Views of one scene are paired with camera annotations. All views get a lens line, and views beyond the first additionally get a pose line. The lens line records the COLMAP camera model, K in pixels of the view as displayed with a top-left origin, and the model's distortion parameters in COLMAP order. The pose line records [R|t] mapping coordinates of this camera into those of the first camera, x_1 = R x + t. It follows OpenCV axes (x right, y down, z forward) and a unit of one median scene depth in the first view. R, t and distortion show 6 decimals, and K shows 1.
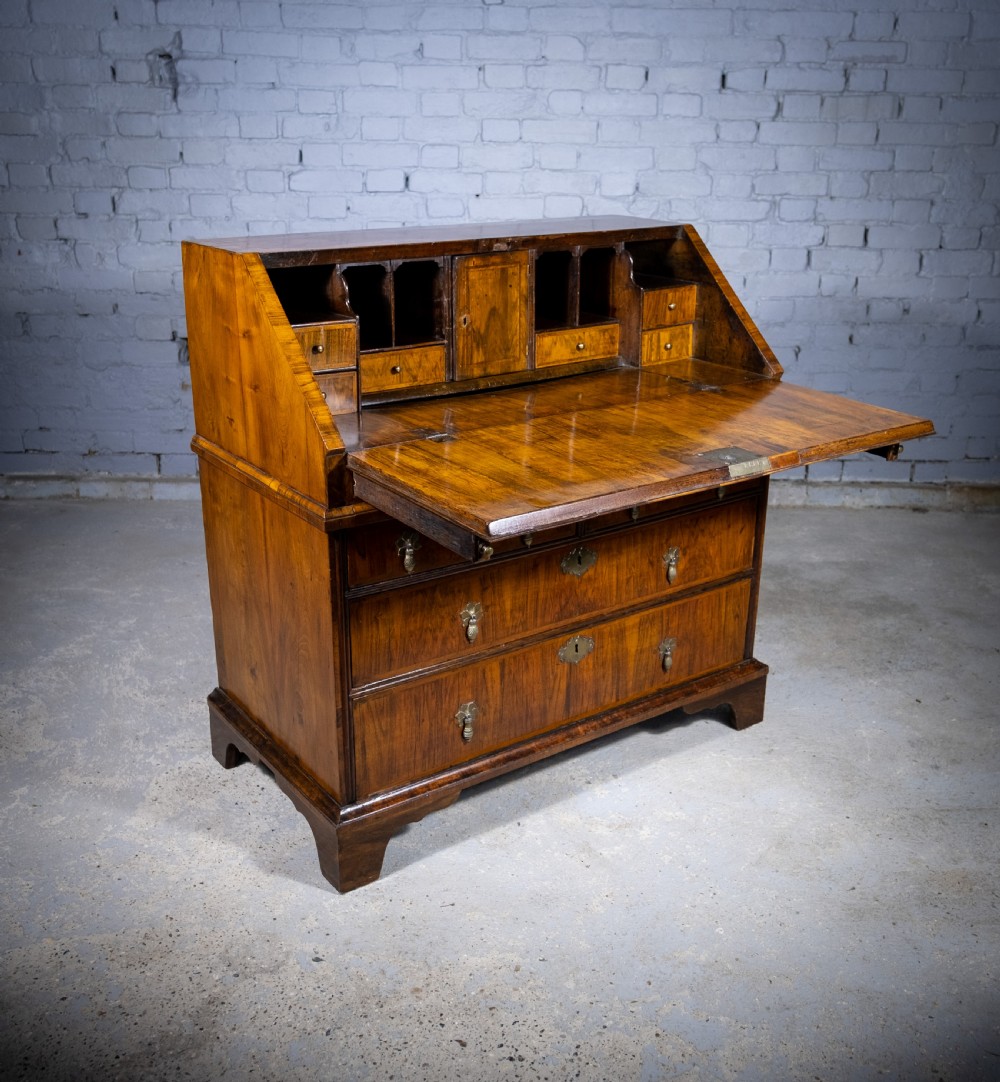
lens RADIAL K [[1161.3, 0, 489.9], [0, 1161.3, 543.4], [0, 0, 1]] dist [-0.008520, 0.011879]
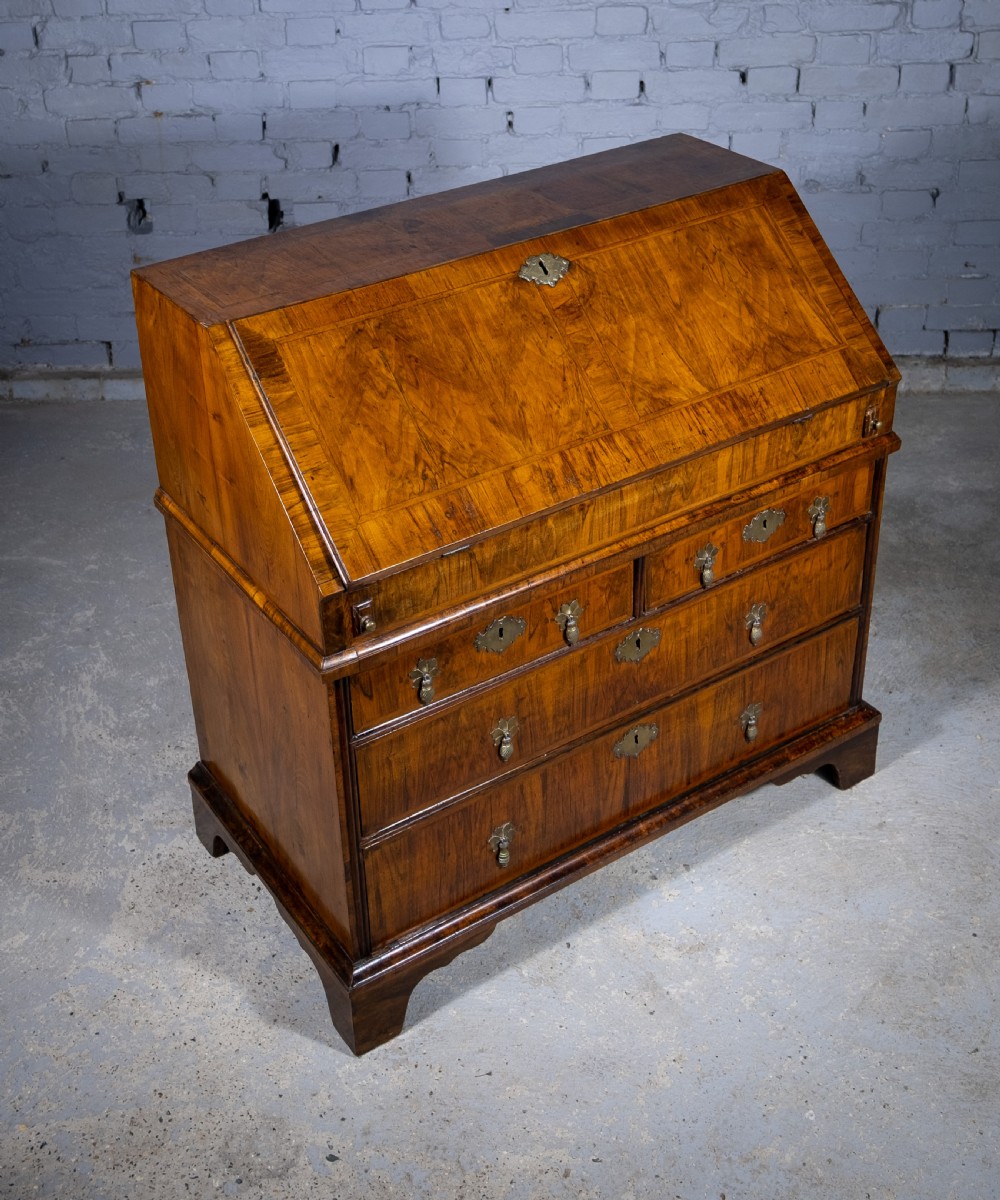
lens RADIAL K [[1529.8, 0, 452.4], [0, 1529.8, 412.6], [0, 0, 1]] dist [-0.011727, 0.018809]
pose [[0.998095, -0.017678, -0.059113, 0.012476], [0.024737, 0.992356, 0.120907, -0.248123], [0.056524, -0.122139, 0.990902, -0.033029]]
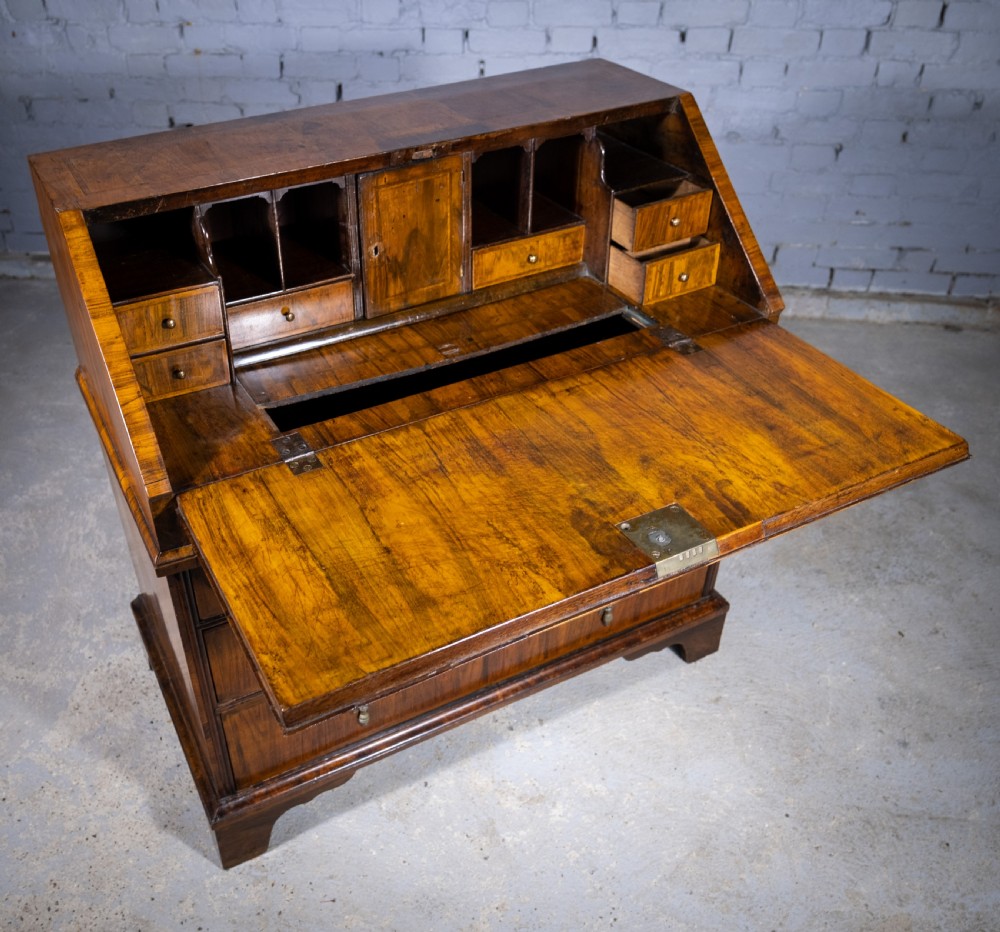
lens RADIAL K [[957.0, 0, 396.4], [0, 957.0, 465.1], [0, 0, 1]] dist [-0.013959, 0.001701]
pose [[0.985825, 0.069484, -0.152715, 0.095541], [-0.023555, 0.958517, 0.284062, -0.216518], [0.166117, -0.276438, 0.946566, 0.299161]]
